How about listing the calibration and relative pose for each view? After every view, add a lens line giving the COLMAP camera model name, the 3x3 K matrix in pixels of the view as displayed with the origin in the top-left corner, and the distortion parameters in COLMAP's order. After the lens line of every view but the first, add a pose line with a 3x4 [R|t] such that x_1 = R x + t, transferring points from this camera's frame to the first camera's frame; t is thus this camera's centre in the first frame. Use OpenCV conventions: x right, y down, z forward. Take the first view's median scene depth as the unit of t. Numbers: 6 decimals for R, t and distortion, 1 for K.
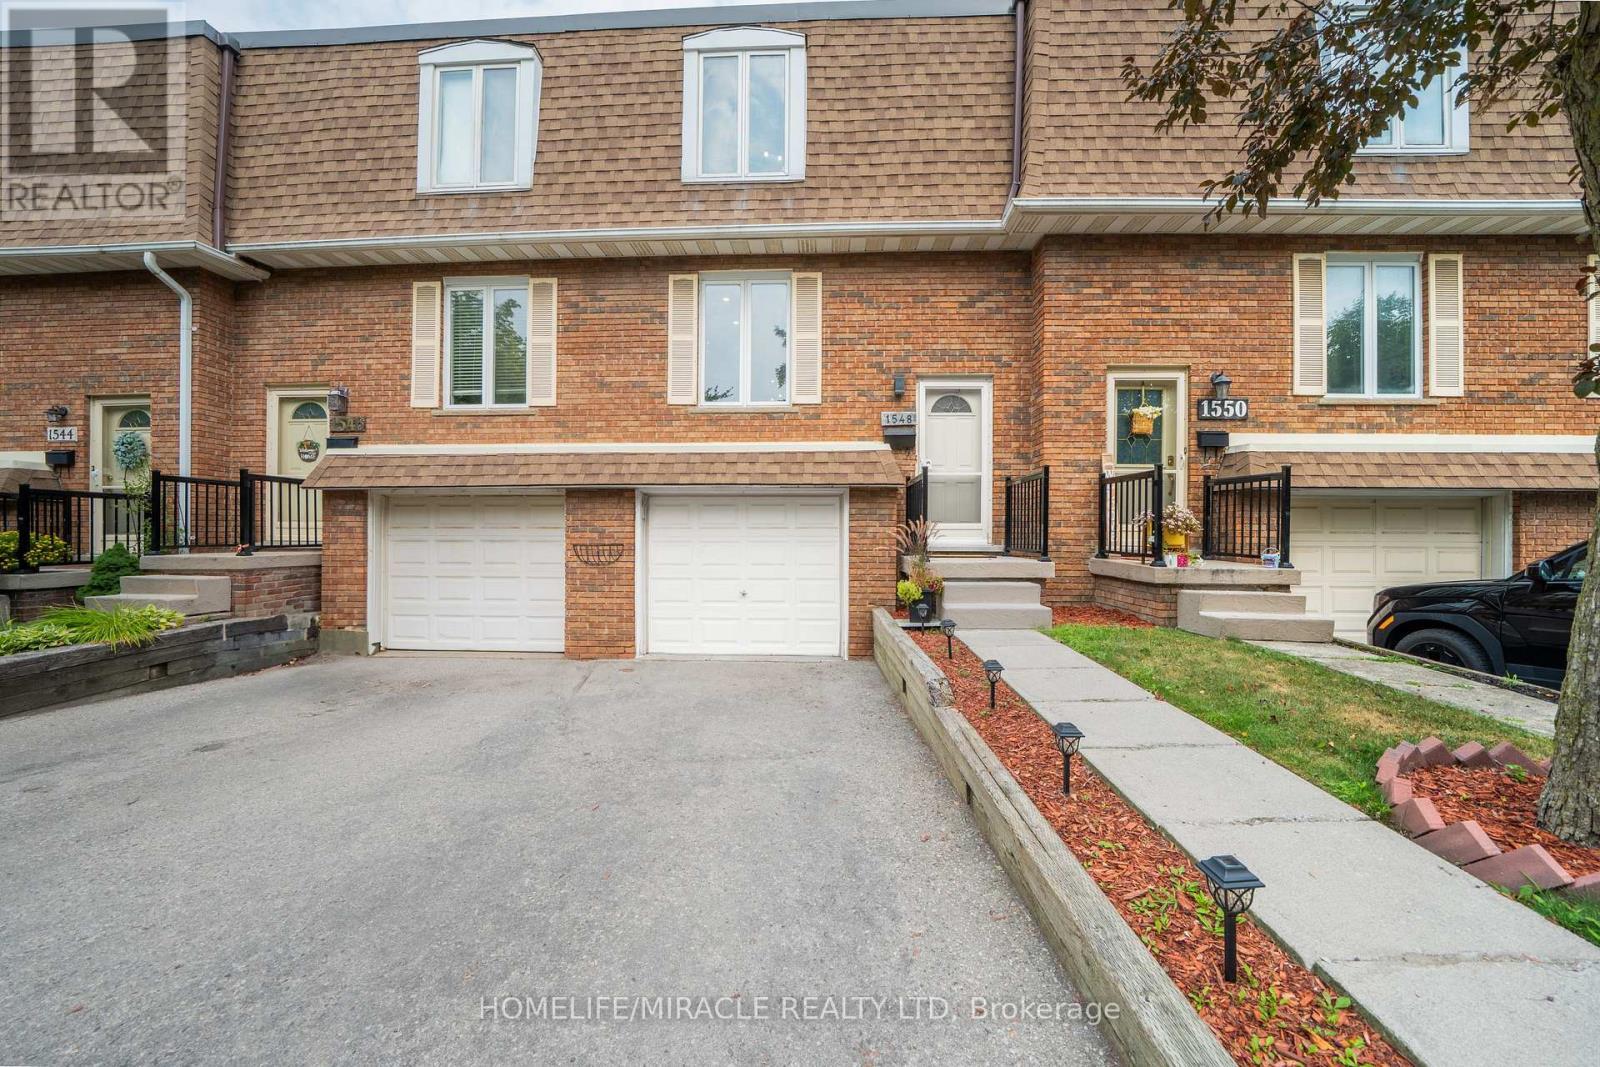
lens RADIAL K [[556.7, 0, 800.0], [0, 556.7, 533.5], [0, 0, 1]] dist [-0.027297, 0.003124]
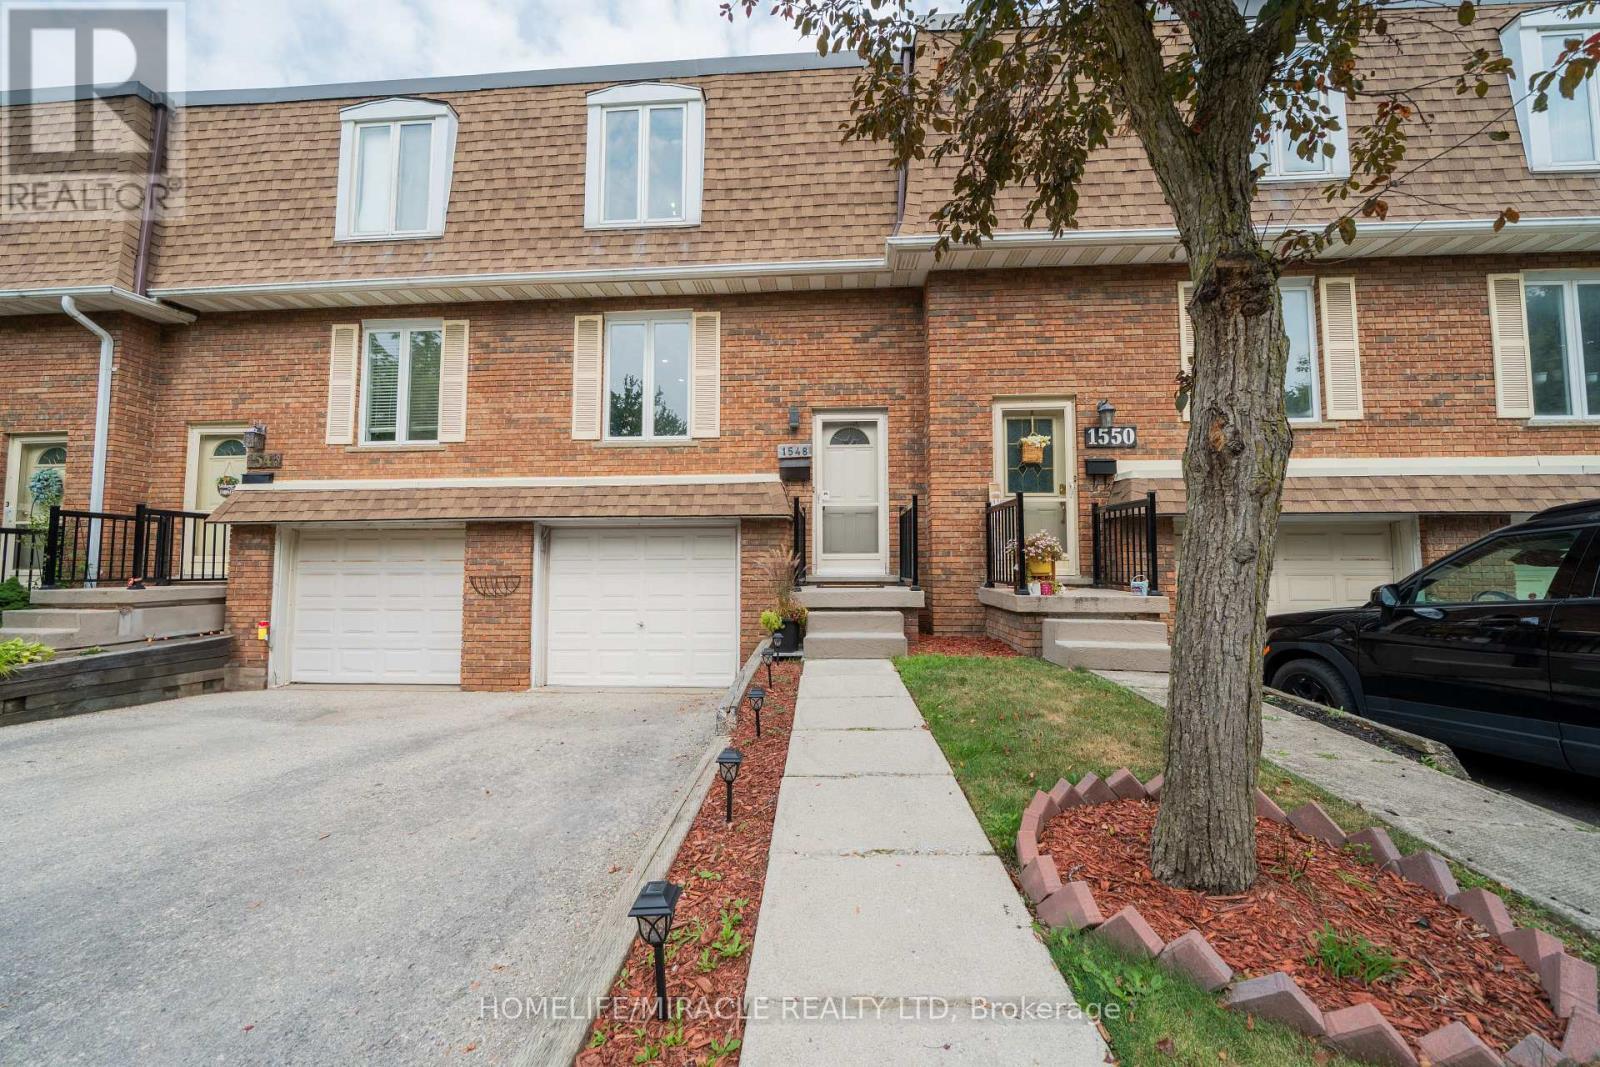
lens RADIAL K [[554.7, 0, 800.0], [0, 554.7, 533.5], [0, 0, 1]] dist [-0.006217, 0.000144]
pose [[0.999805, -0.007225, -0.018368, 0.209531], [0.006086, 0.998099, -0.061326, 0.006580], [0.018776, 0.061202, 0.997949, -0.005610]]
